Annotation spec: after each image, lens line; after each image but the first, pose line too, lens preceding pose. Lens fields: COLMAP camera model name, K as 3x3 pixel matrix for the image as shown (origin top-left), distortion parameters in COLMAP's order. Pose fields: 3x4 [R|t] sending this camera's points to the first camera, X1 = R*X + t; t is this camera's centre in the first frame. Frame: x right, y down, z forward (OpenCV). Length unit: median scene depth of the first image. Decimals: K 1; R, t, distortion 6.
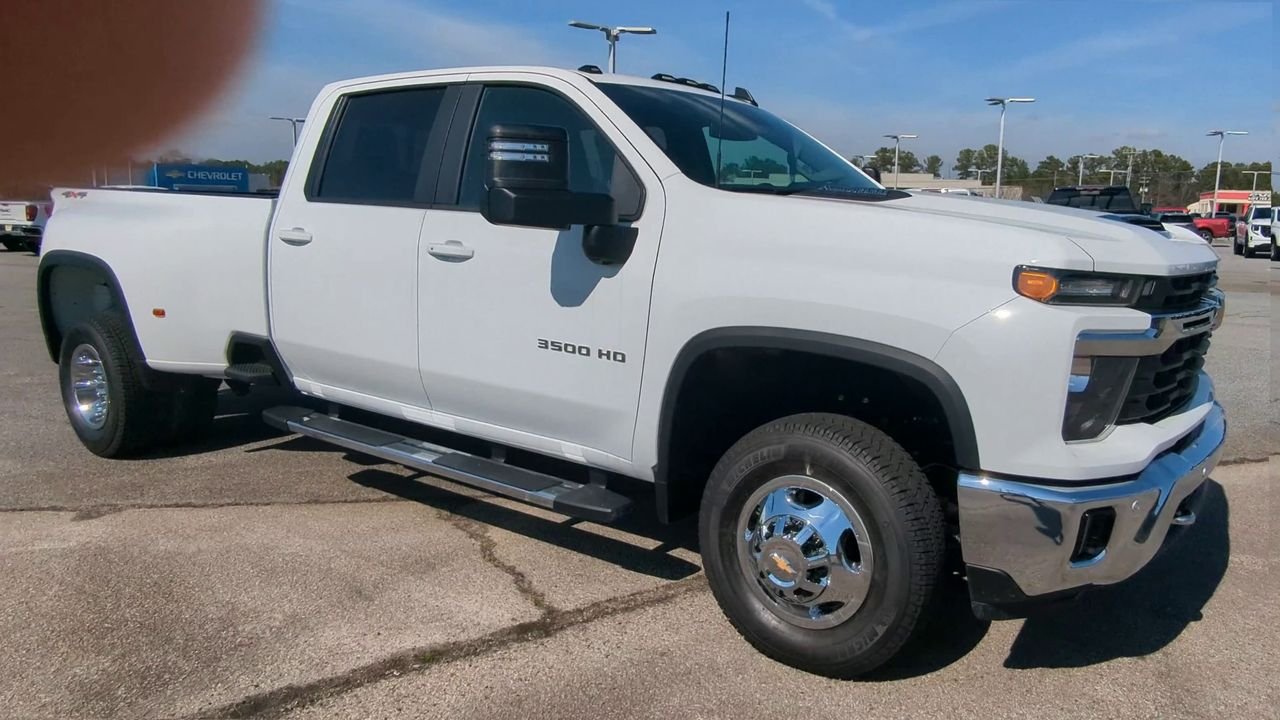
lens RADIAL K [[875.2, 0, 745.4], [0, 875.2, 312.7], [0, 0, 1]] dist [0.003578, 0.002322]
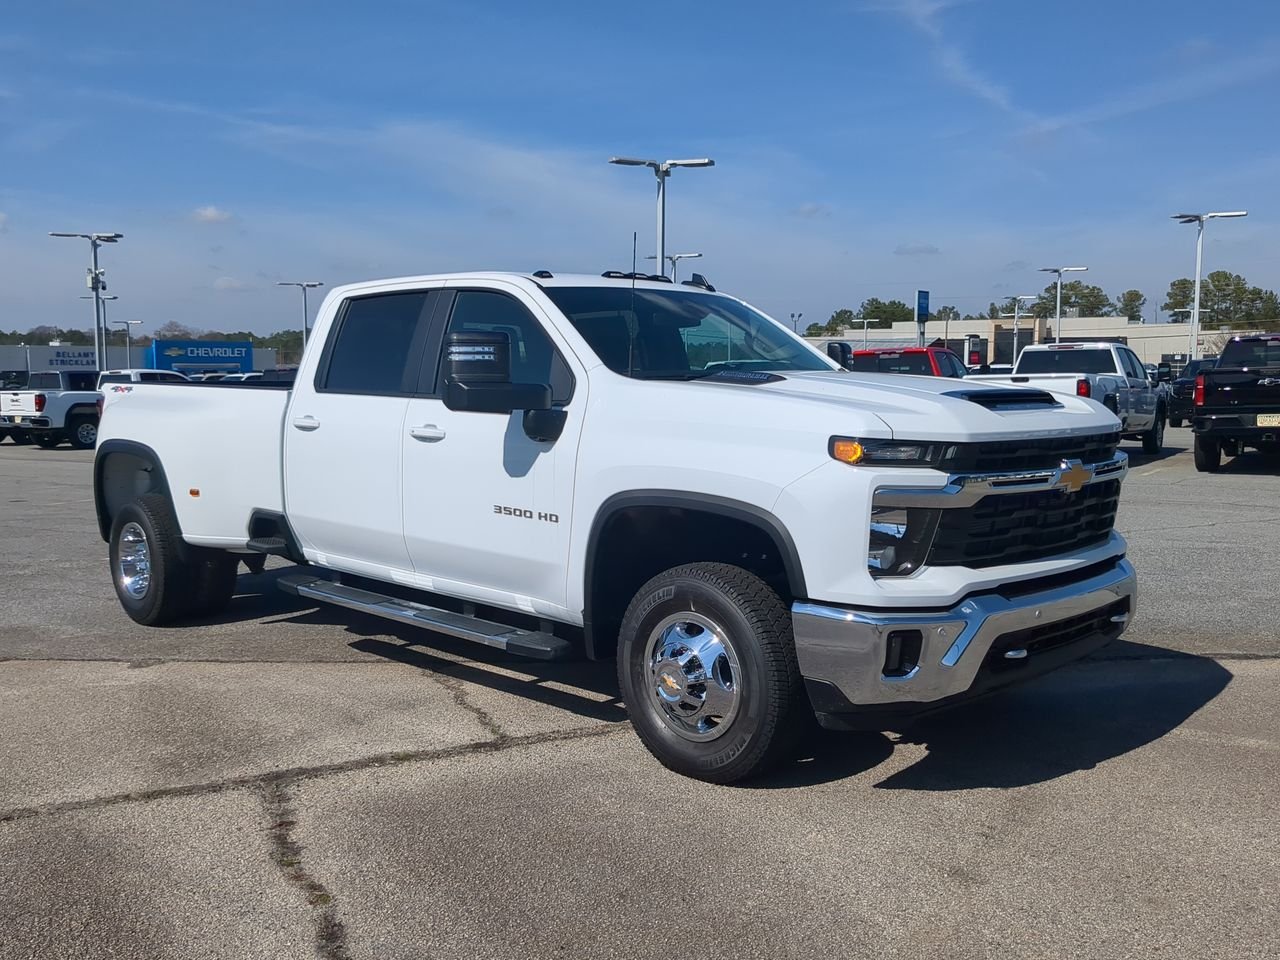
lens RADIAL K [[1175.8, 0, 611.1], [0, 1175.8, 452.9], [0, 0, 1]] dist [0.020993, 0.003642]
pose [[0.976388, -0.013914, -0.215574, 0.246851], [0.002537, 0.998593, -0.052964, 0.040990], [0.216008, 0.051167, 0.975050, -0.492904]]
